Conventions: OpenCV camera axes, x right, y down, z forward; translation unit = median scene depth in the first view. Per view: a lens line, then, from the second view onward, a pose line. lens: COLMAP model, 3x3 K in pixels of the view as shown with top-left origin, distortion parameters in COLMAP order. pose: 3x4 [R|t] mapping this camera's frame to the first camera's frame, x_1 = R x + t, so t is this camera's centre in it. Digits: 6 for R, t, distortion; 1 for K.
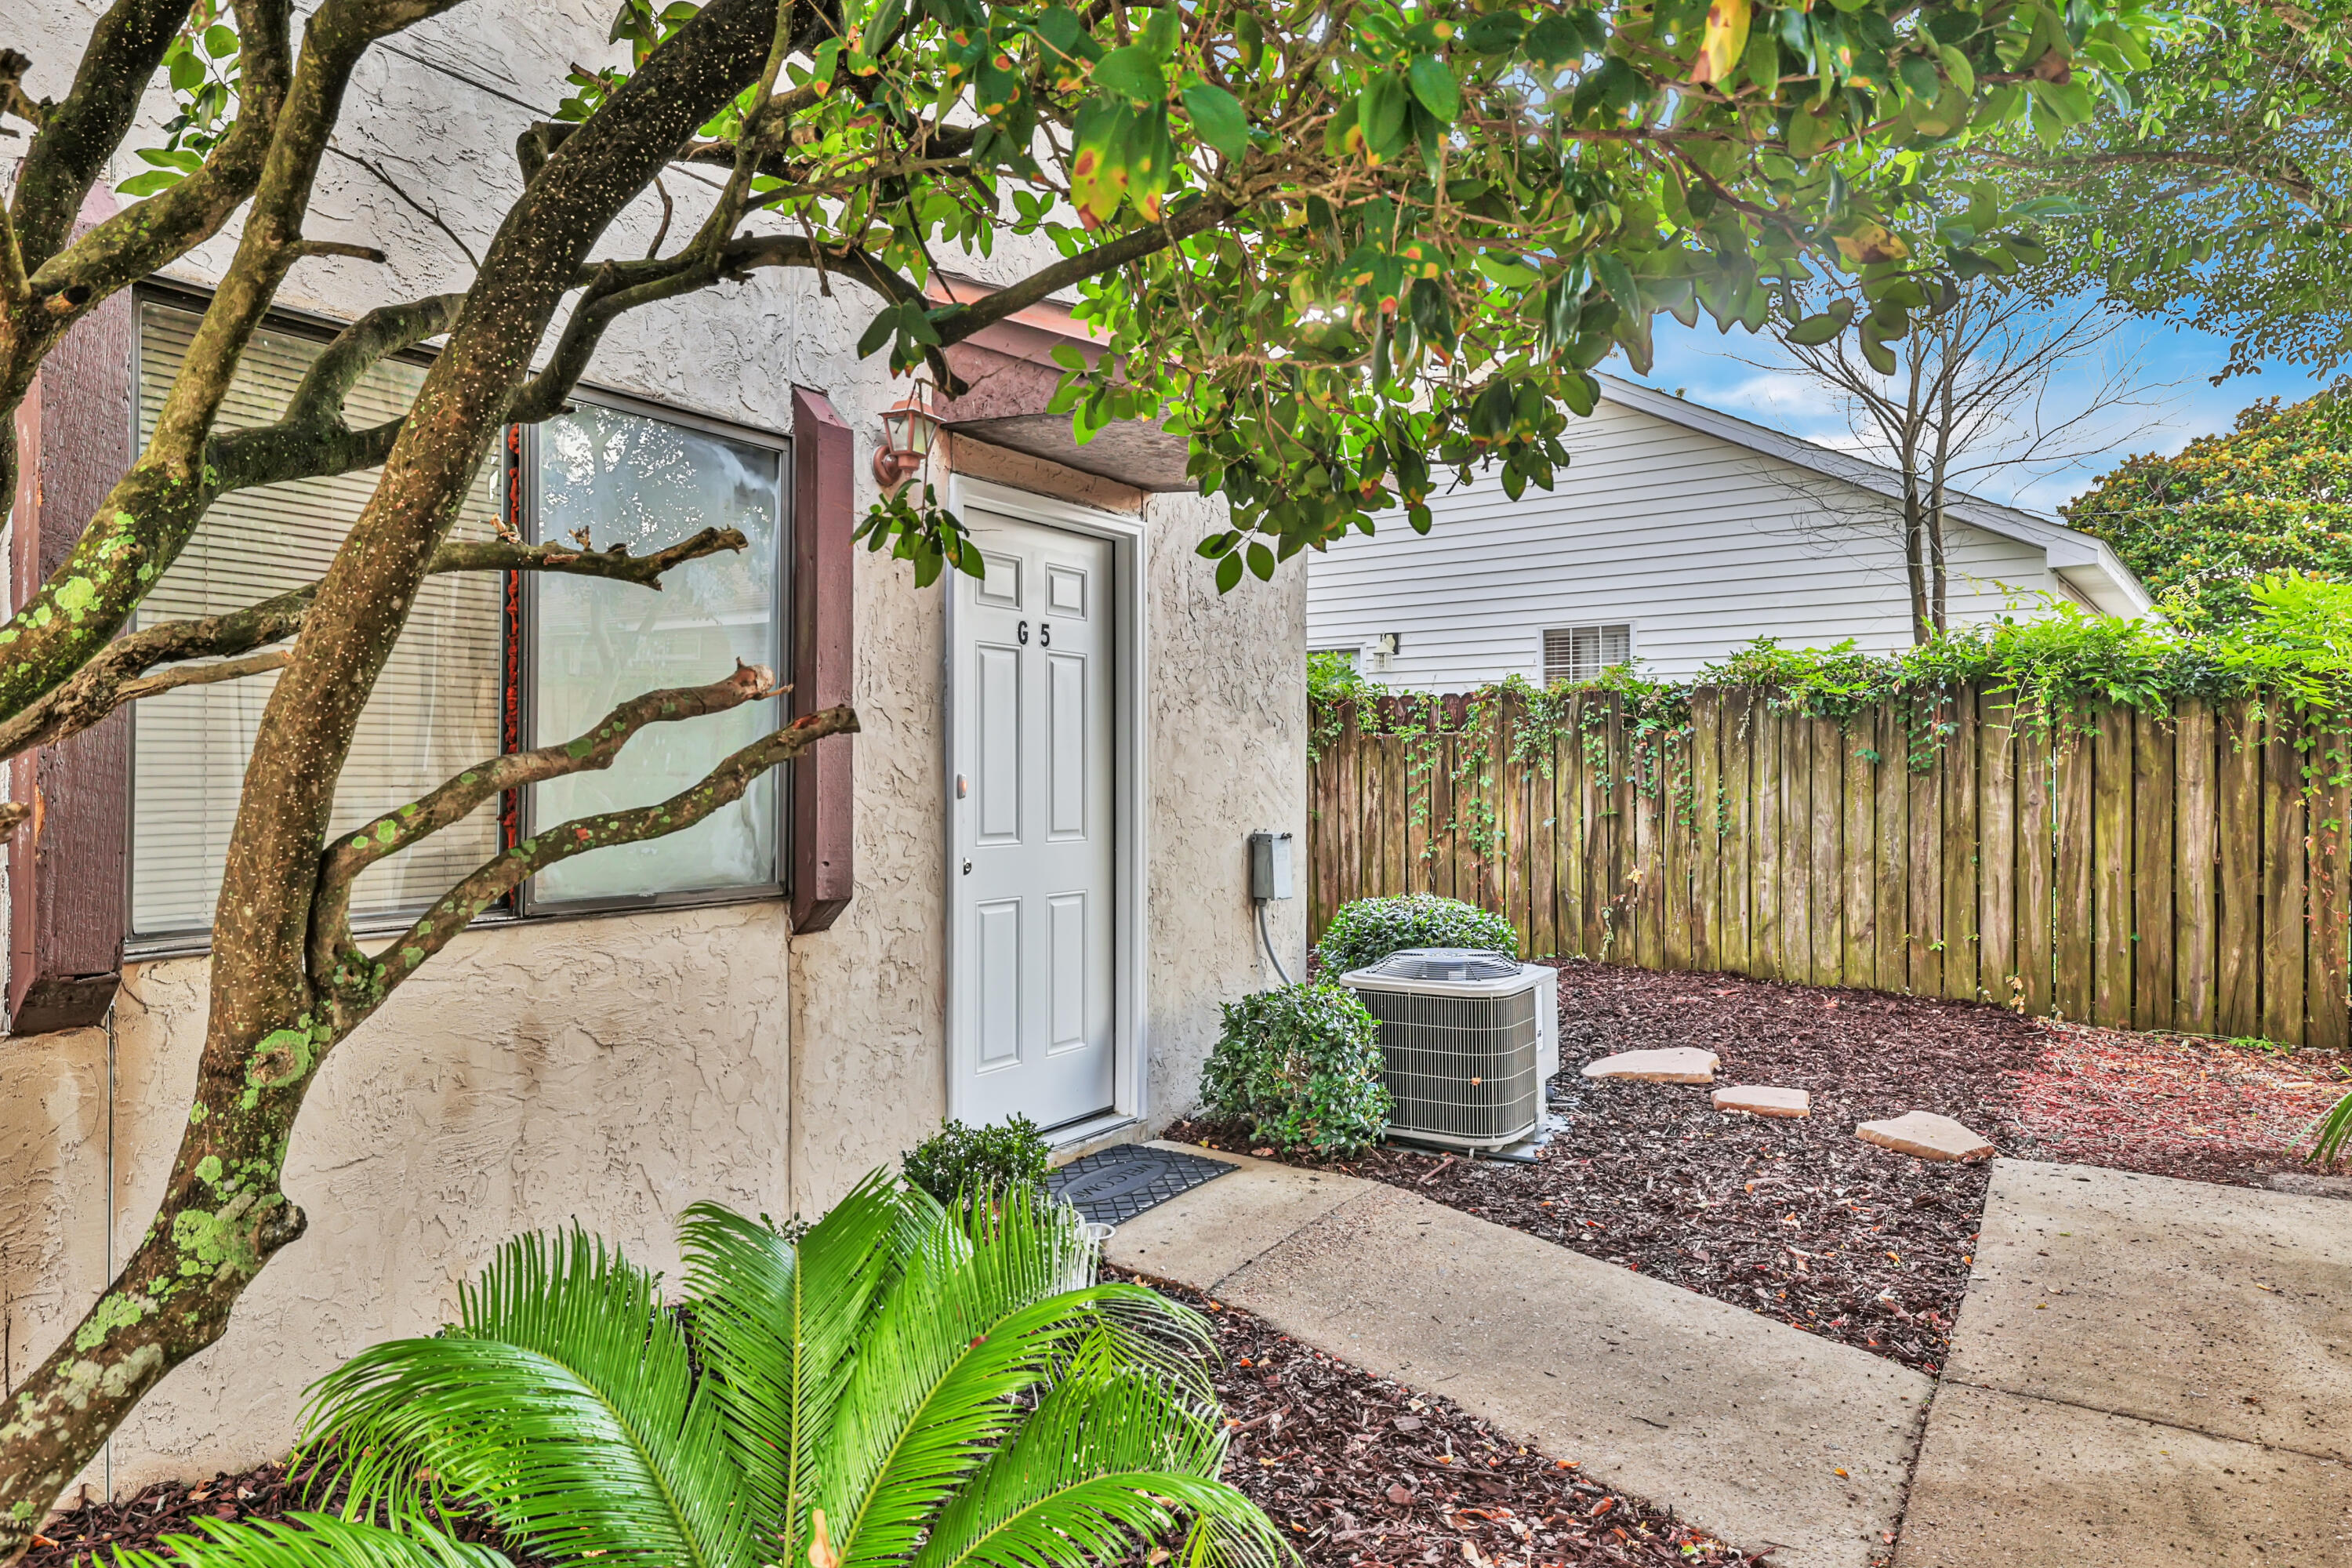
lens RADIAL K [[1424.4, 0, 1170.4], [0, 1424.4, 767.2], [0, 0, 1]] dist [-0.000658, -0.001065]
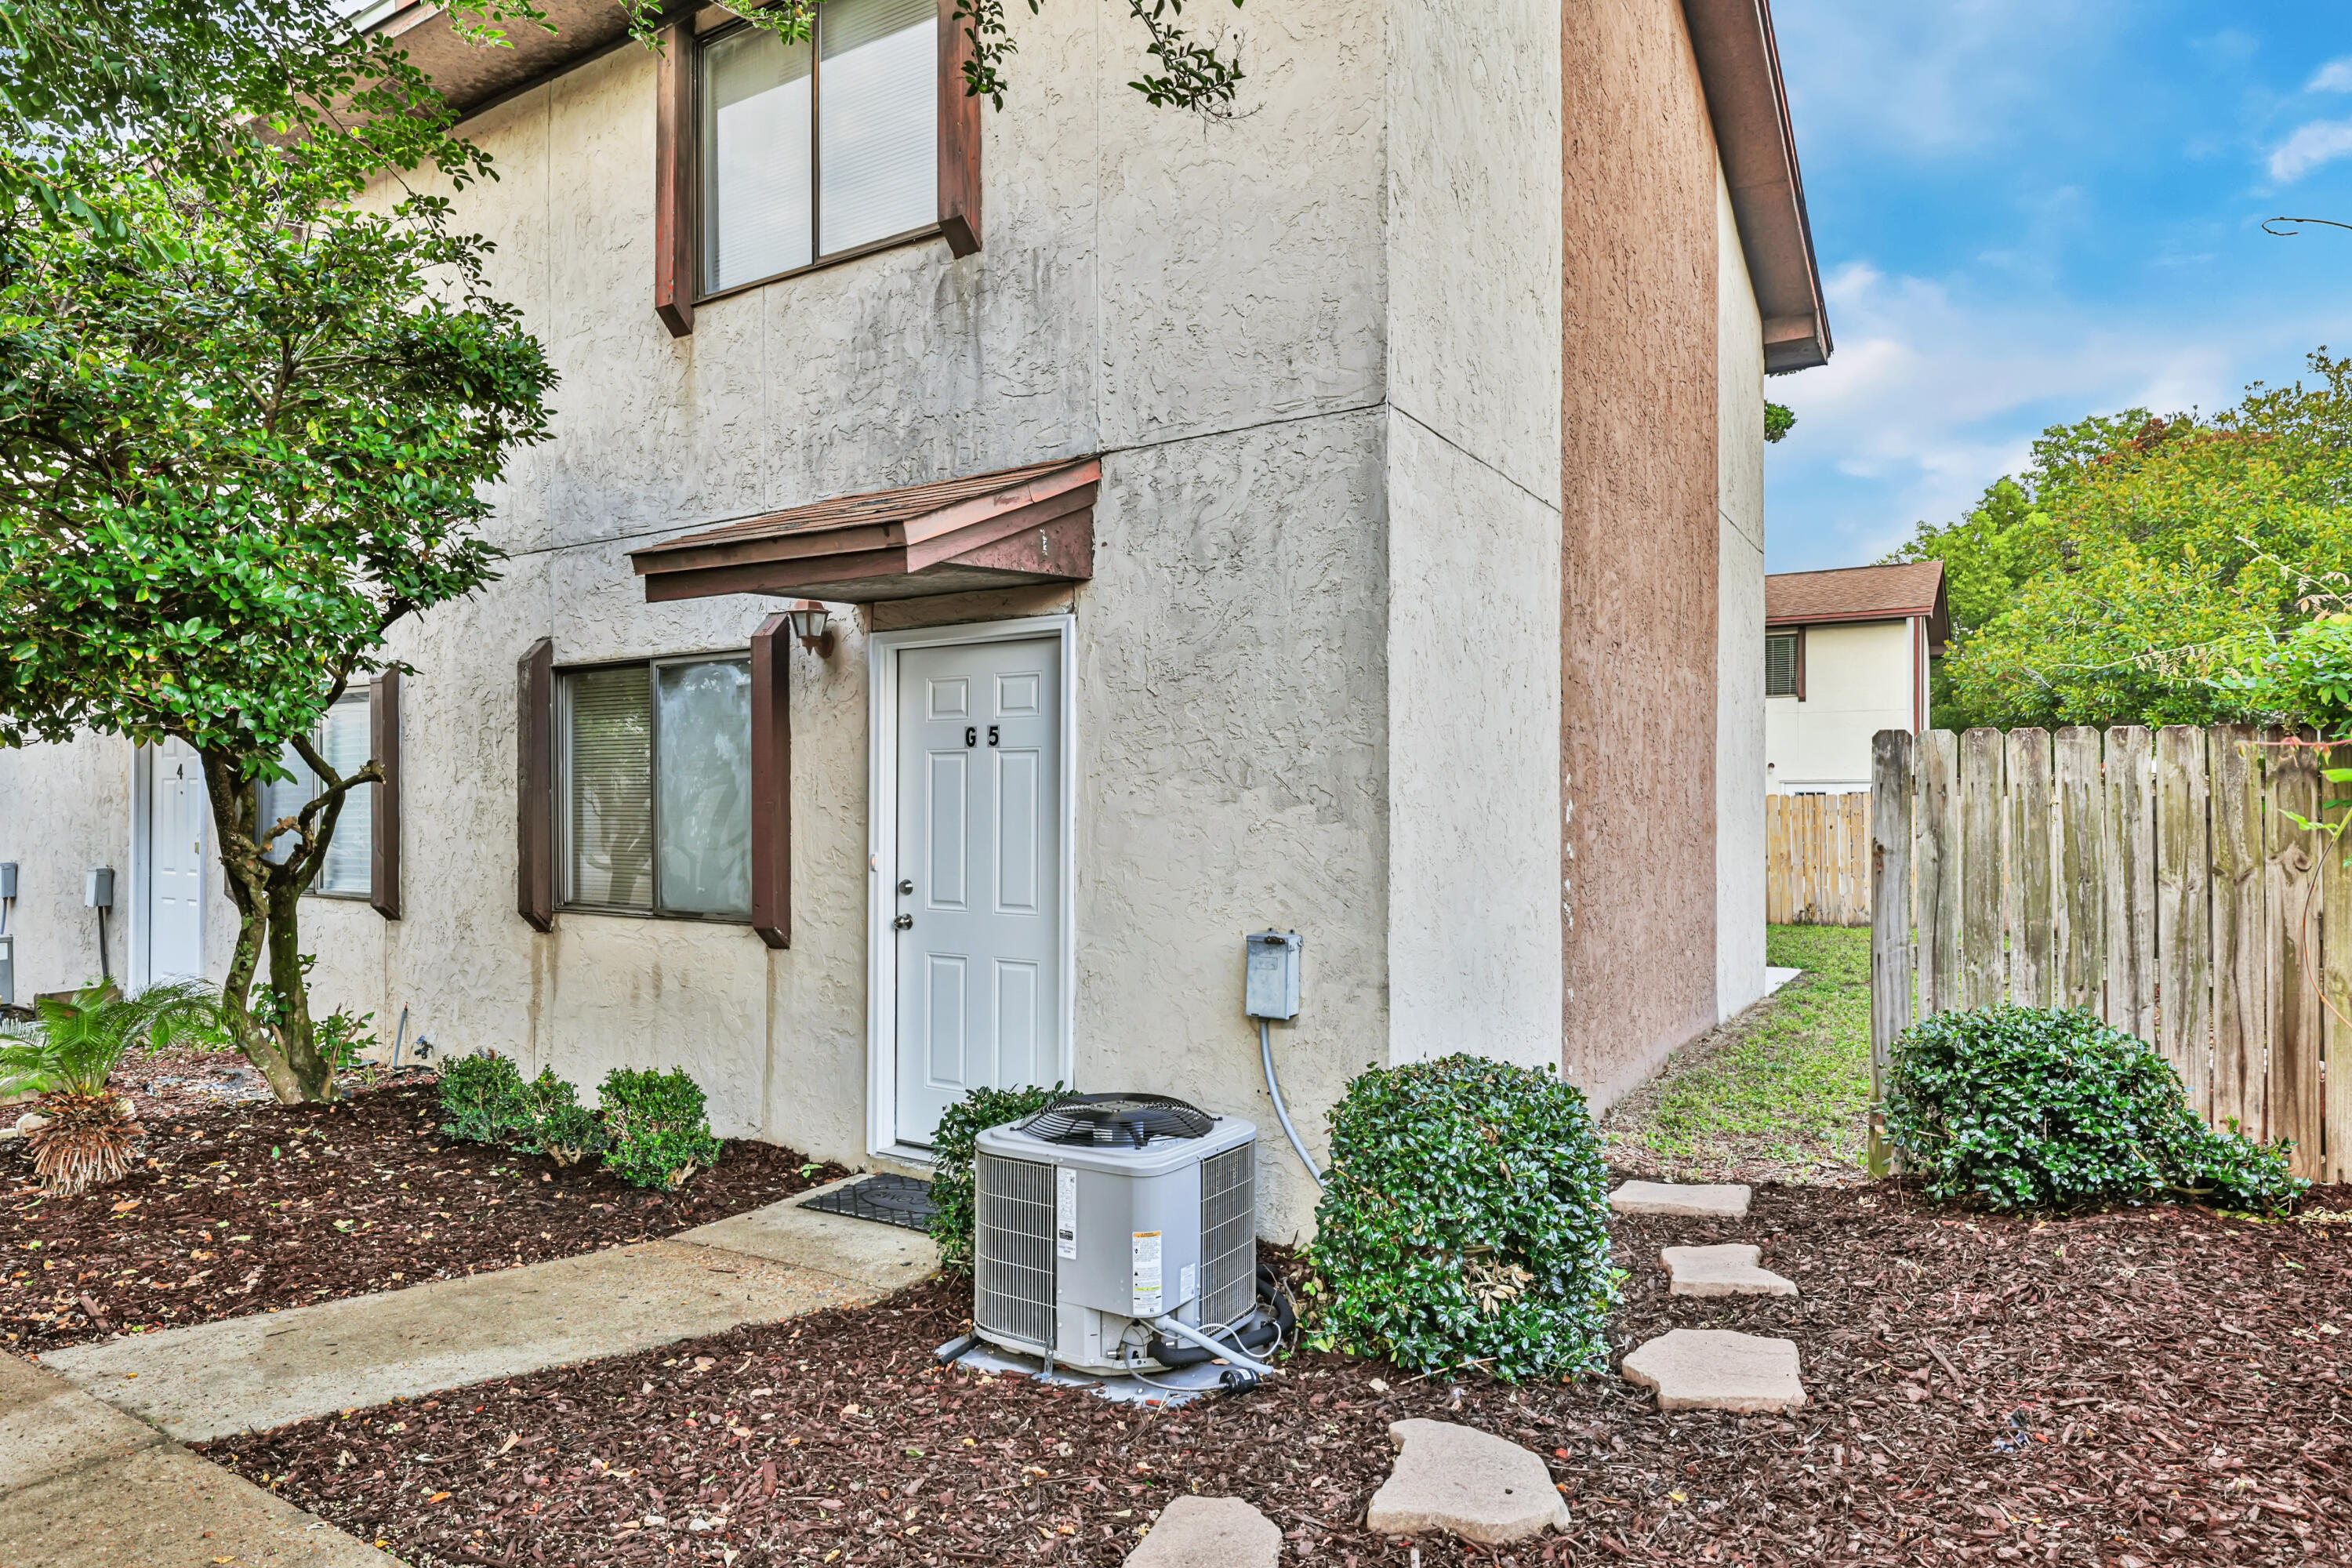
lens RADIAL K [[1360.4, 0, 1176.0], [0, 1360.4, 784.0], [0, 0, 1]] dist [0.001099, -0.001119]
pose [[0.028884, -0.017106, -0.999436, 0.817857], [0.006919, 0.999833, -0.016913, -0.025998], [0.999559, -0.006426, 0.028998, 0.881069]]
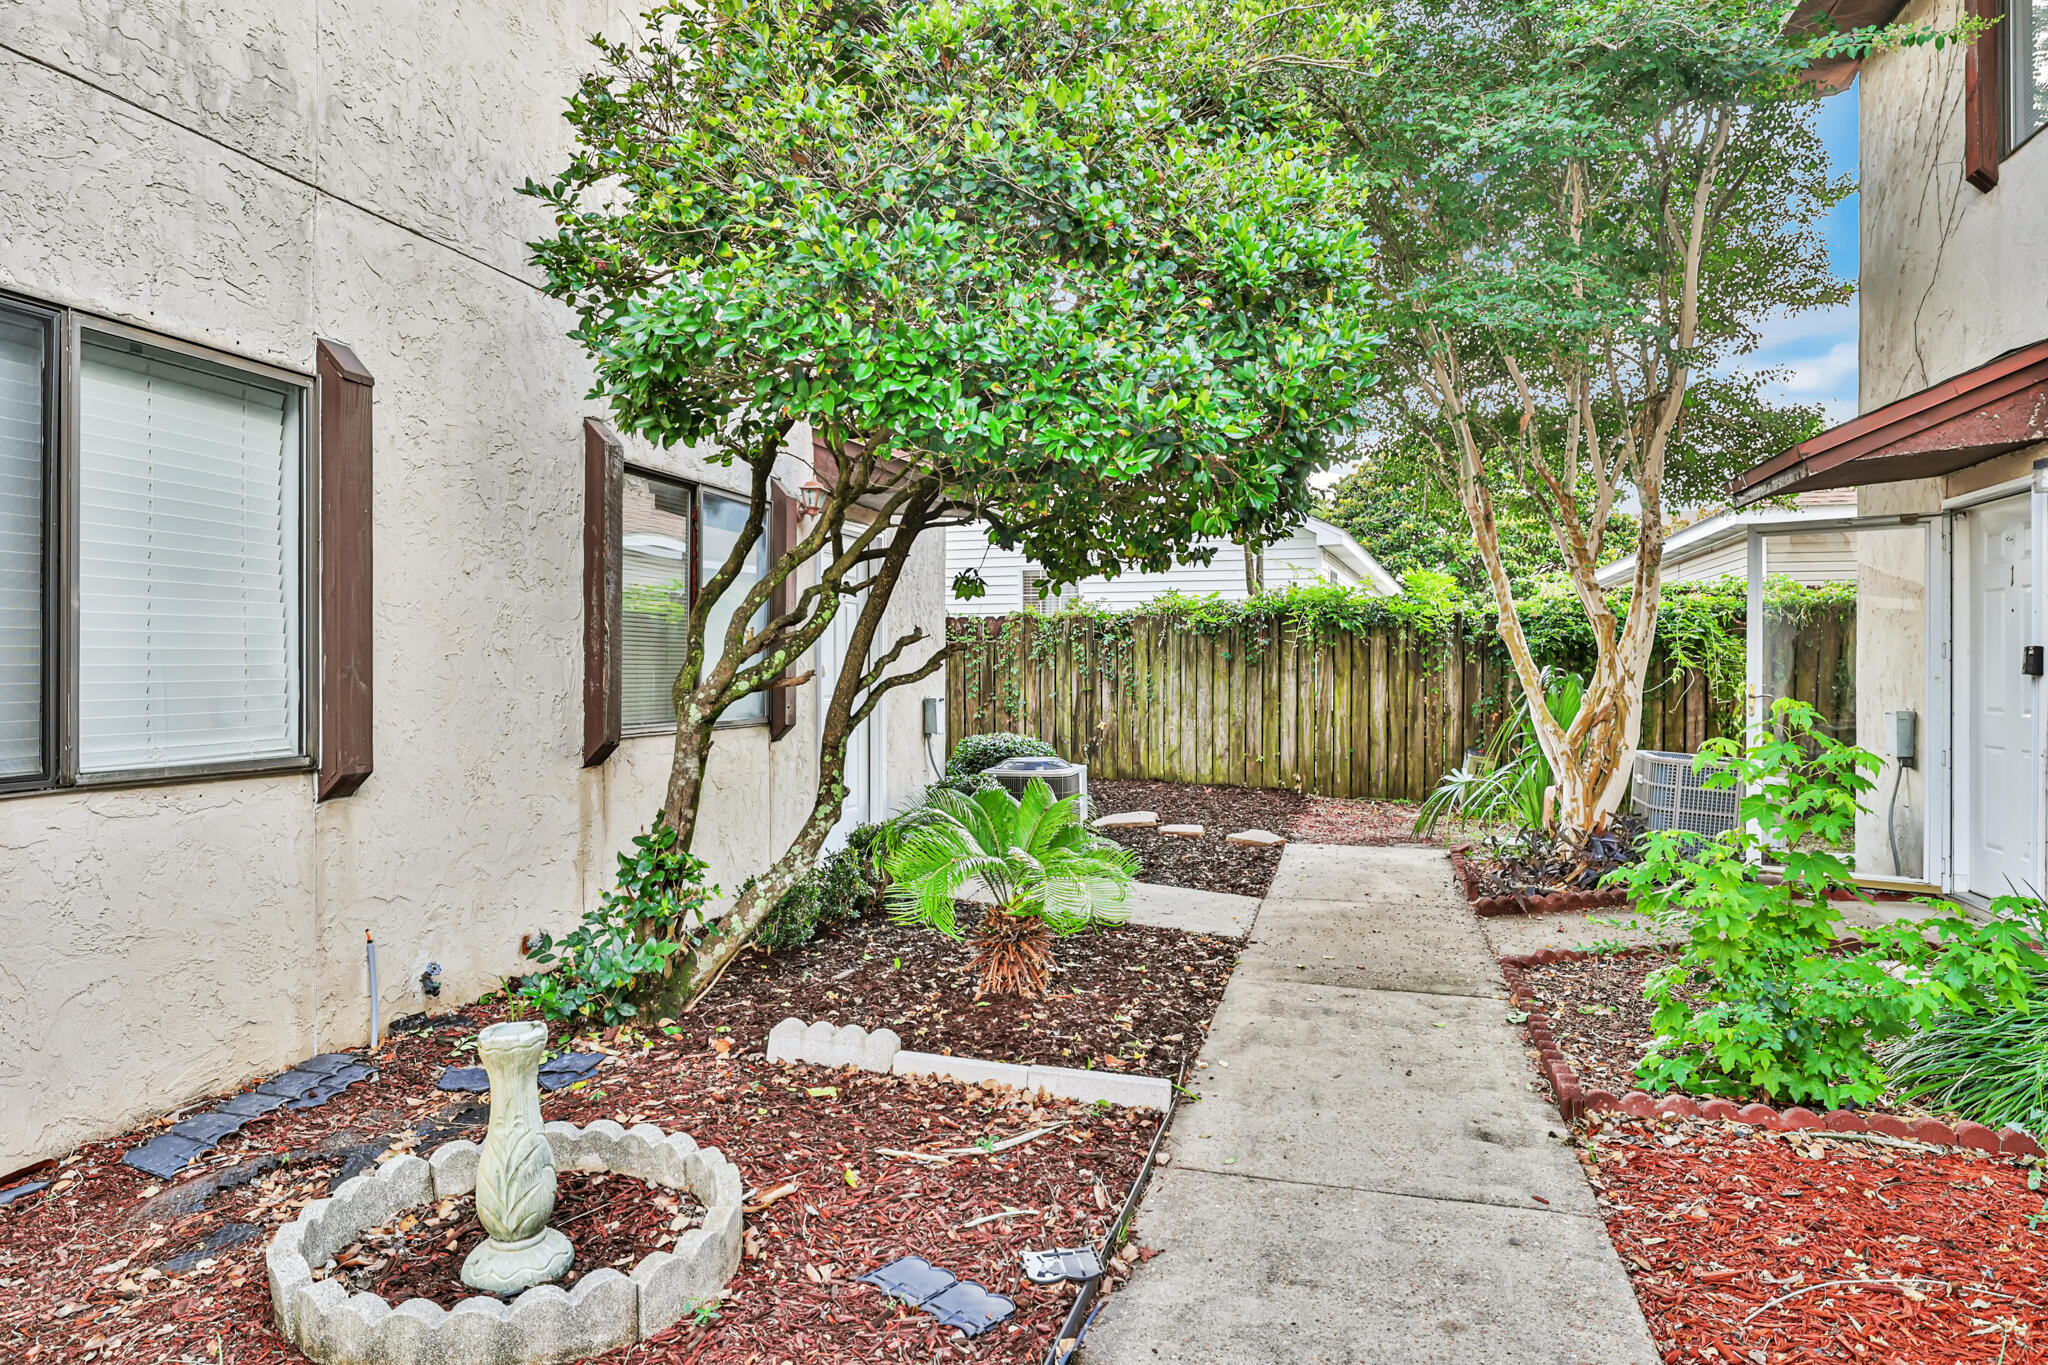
lens RADIAL K [[1240.3, 0, 1019.1], [0, 1240.3, 667.9], [0, 0, 1]] dist [-0.000658, -0.001065]
pose [[0.953171, -0.000014, 0.302433, -0.288468], [-0.001226, 0.999992, 0.003913, 0.001481], [-0.302430, -0.004101, 0.953163, -0.514615]]
